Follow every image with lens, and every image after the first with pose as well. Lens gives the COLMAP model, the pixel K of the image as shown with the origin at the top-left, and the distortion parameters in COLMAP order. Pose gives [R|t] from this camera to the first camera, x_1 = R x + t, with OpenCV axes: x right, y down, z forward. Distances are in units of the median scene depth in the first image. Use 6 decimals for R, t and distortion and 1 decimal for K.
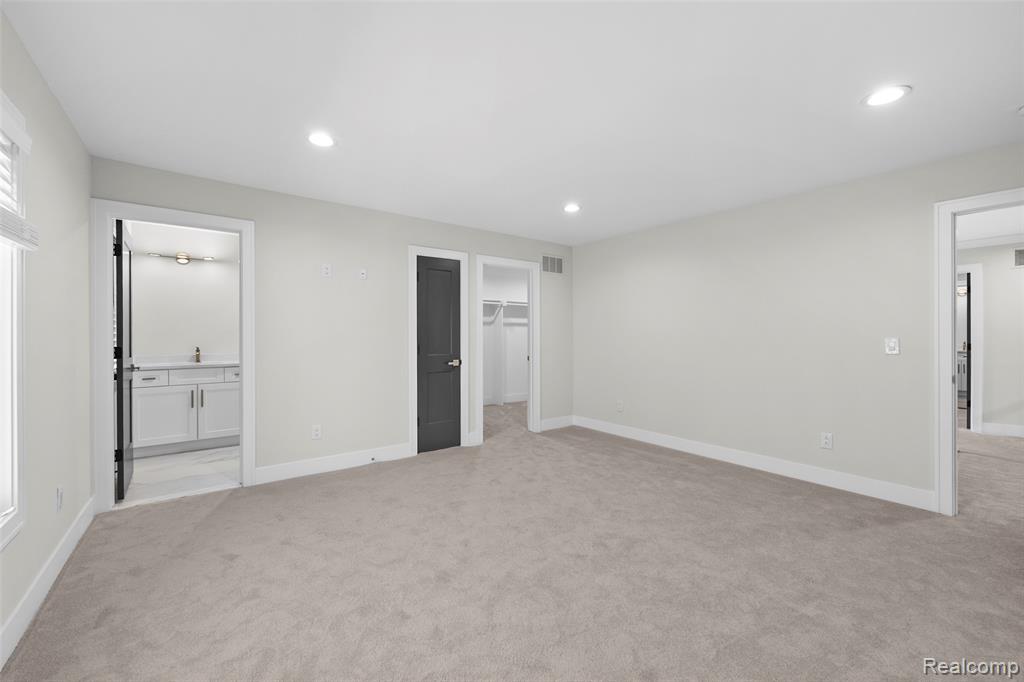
lens RADIAL K [[405.8, 0, 510.2], [0, 405.8, 337.3], [0, 0, 1]] dist [0.001398, -0.000010]
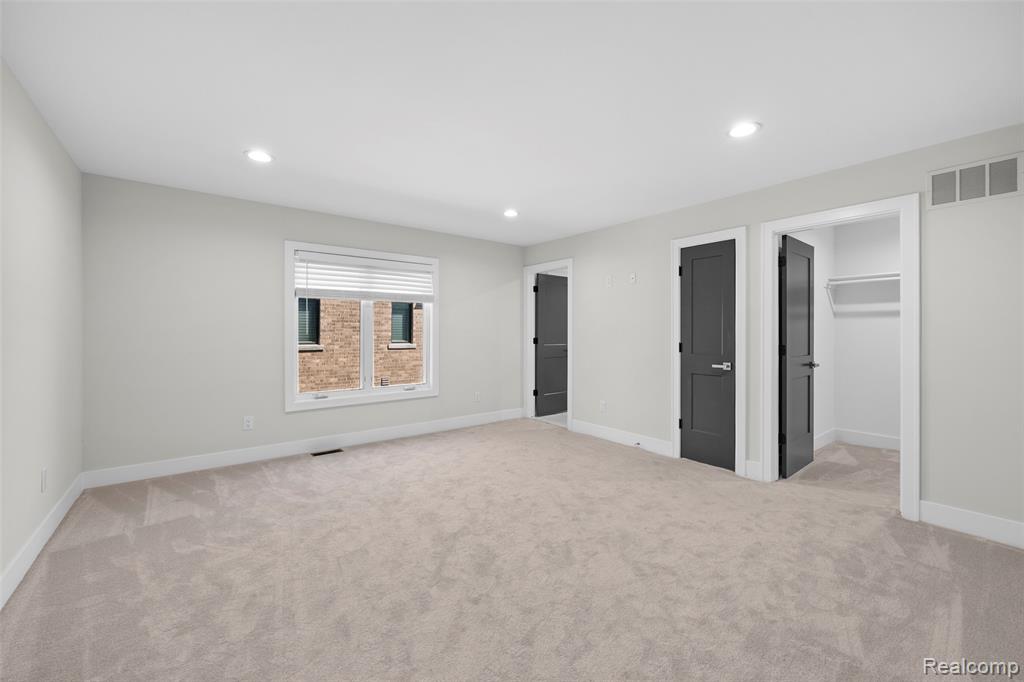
lens RADIAL K [[405.8, 0, 505.4], [0, 405.8, 335.8], [0, 0, 1]] dist [0.001398, -0.000010]
pose [[0.016871, 0.008641, -0.999820, 0.679593], [-0.008378, 0.999929, 0.008500, -0.002024], [0.999823, 0.008233, 0.016942, 0.547613]]
